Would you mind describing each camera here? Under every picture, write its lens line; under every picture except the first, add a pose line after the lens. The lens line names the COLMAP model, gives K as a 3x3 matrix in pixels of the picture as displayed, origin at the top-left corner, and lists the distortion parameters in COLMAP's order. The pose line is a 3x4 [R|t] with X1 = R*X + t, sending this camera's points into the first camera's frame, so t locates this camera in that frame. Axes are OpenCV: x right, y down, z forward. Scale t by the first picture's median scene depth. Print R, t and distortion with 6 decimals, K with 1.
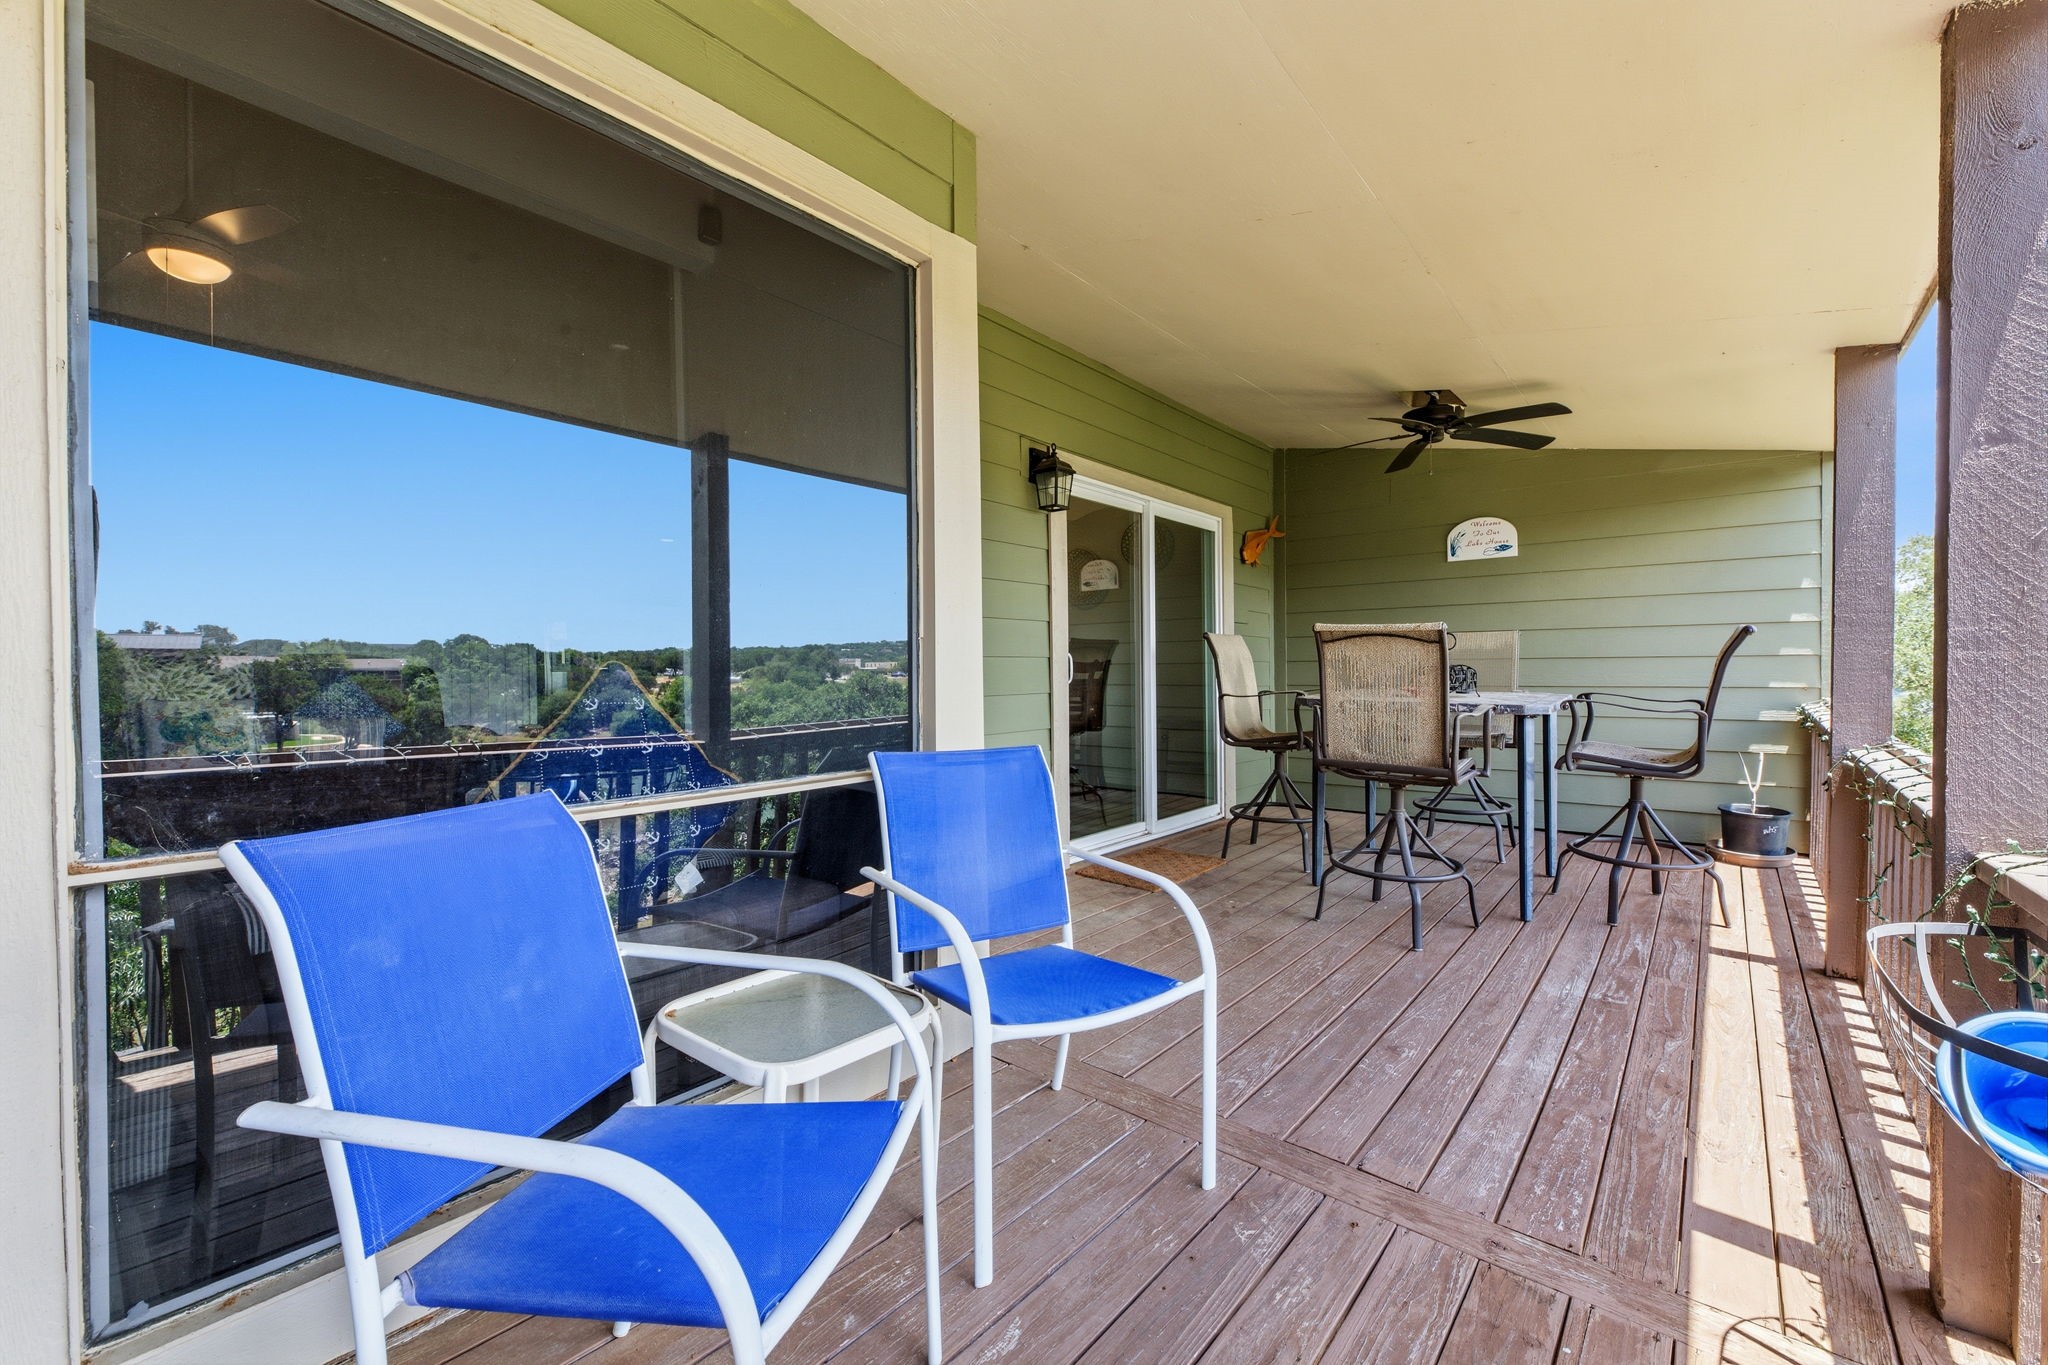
lens RADIAL K [[815.7, 0, 1024.8], [0, 815.7, 681.3], [0, 0, 1]] dist [0.001465, -0.000475]
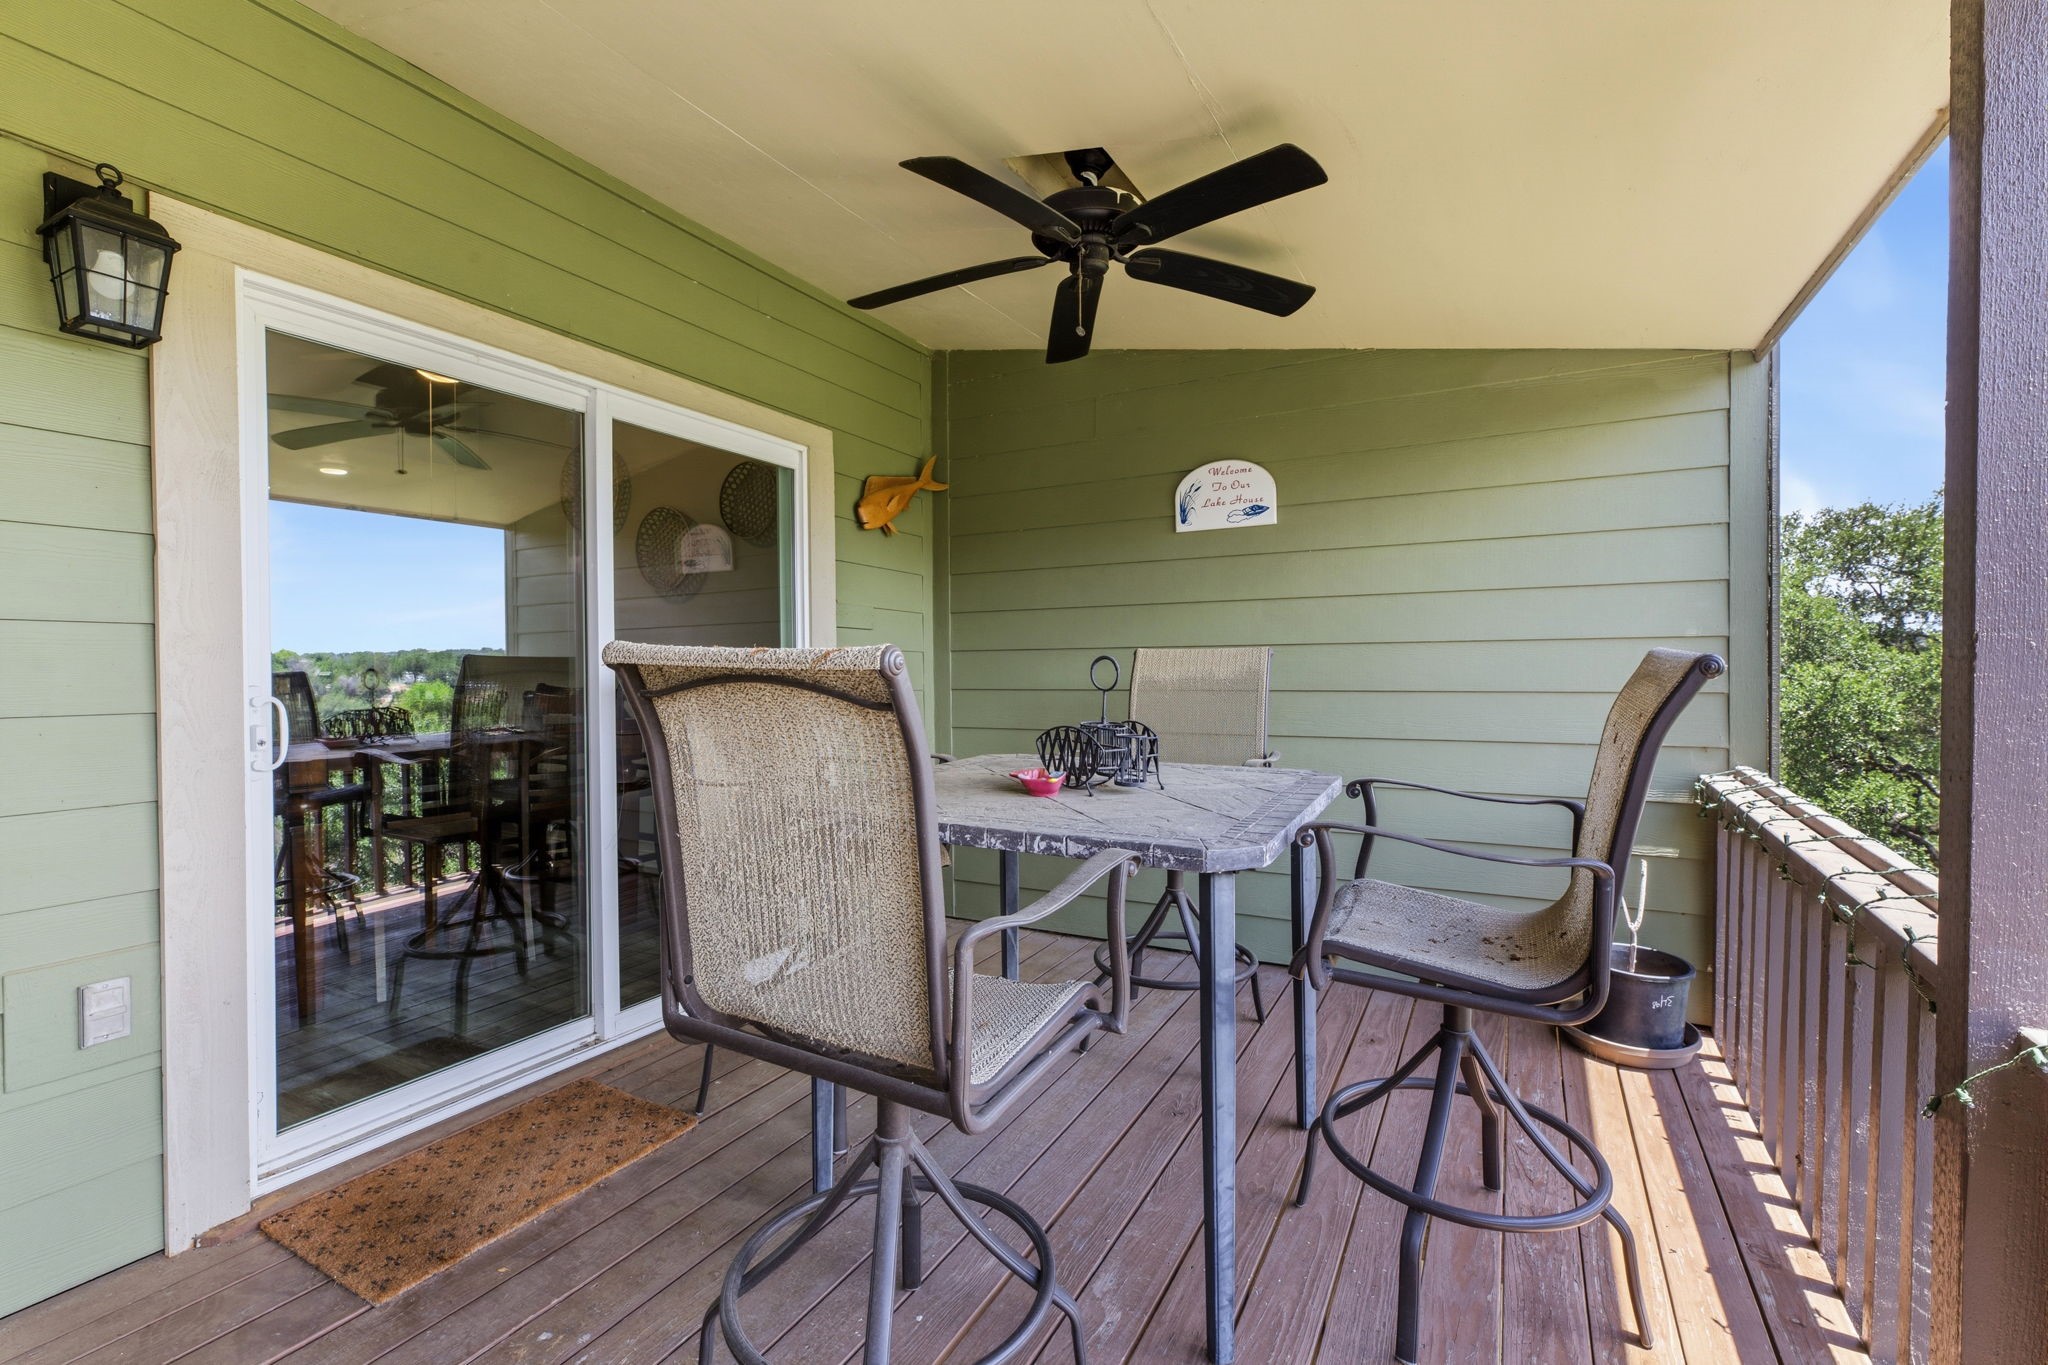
lens RADIAL K [[823.9, 0, 1025.2], [0, 823.9, 676.4], [0, 0, 1]] dist [0.000853, 0.001188]
pose [[0.985298, 0.000951, 0.170842, 0.354091], [-0.000313, 0.999993, -0.003764, -0.041675], [-0.170844, 0.003655, 0.985291, 0.479864]]
